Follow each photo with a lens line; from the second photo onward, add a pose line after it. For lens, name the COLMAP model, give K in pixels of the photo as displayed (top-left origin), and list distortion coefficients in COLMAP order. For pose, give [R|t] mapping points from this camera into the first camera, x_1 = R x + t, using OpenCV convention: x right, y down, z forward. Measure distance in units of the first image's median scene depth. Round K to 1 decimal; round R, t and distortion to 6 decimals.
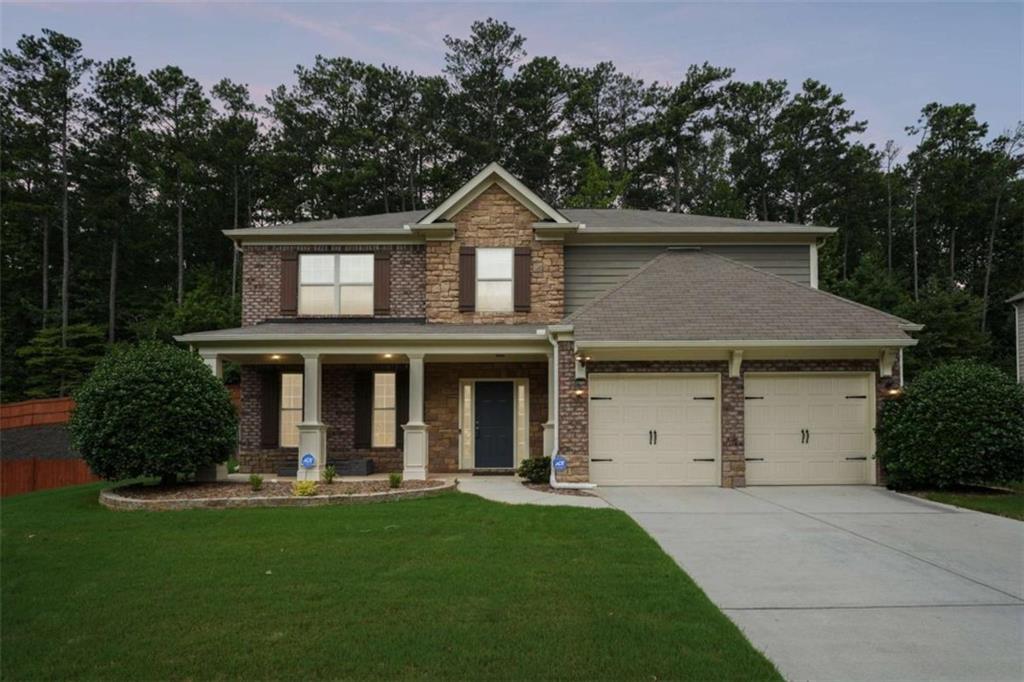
lens RADIAL K [[512.7, 0, 531.2], [0, 512.7, 416.1], [0, 0, 1]] dist [-0.012833, 0.005713]
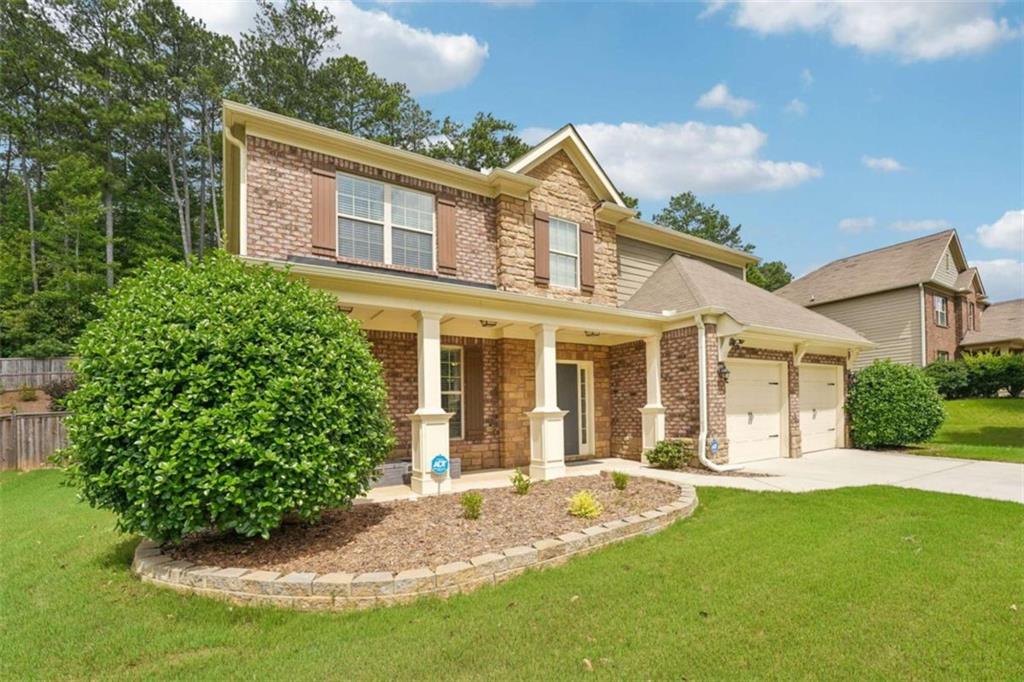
lens RADIAL K [[426.0, 0, 477.9], [0, 426.0, 410.3], [0, 0, 1]] dist [-0.023632, 0.000667]
pose [[0.865564, -0.017218, 0.500503, -0.594812], [0.010996, 0.999821, 0.015379, 0.004118], [-0.500678, -0.007808, 0.865598, 0.410405]]
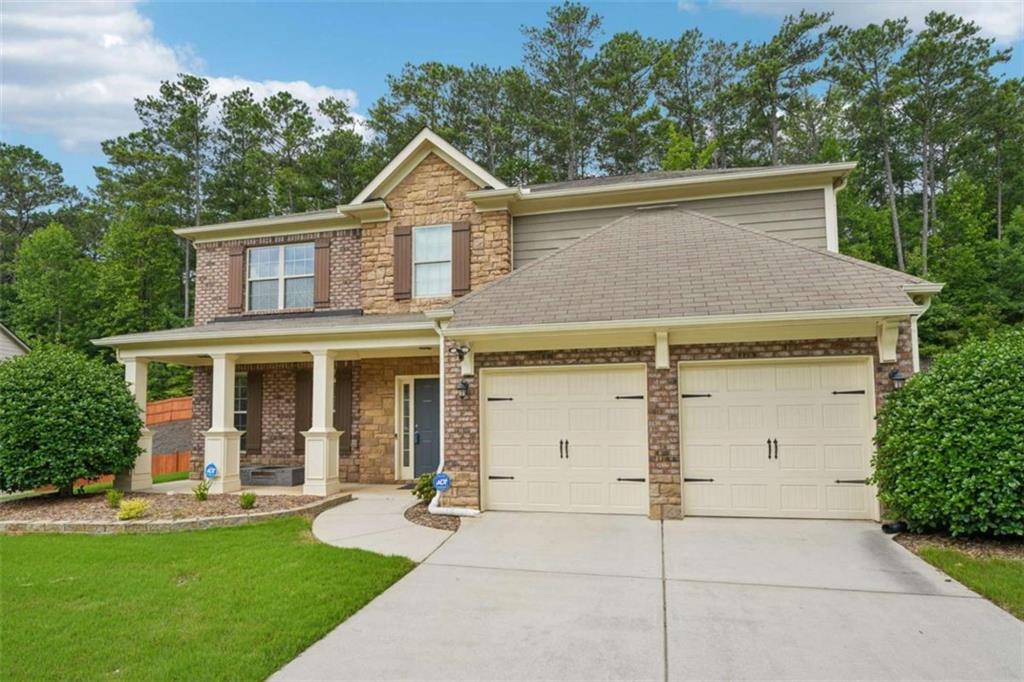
lens RADIAL K [[512.7, 0, 574.0], [0, 512.7, 387.6], [0, 0, 1]] dist [-0.012833, 0.005713]
pose [[0.981235, -0.017934, -0.191978, 0.327522], [0.011600, 0.999352, -0.034065, -0.019754], [0.192464, 0.031199, 0.980808, 0.200206]]
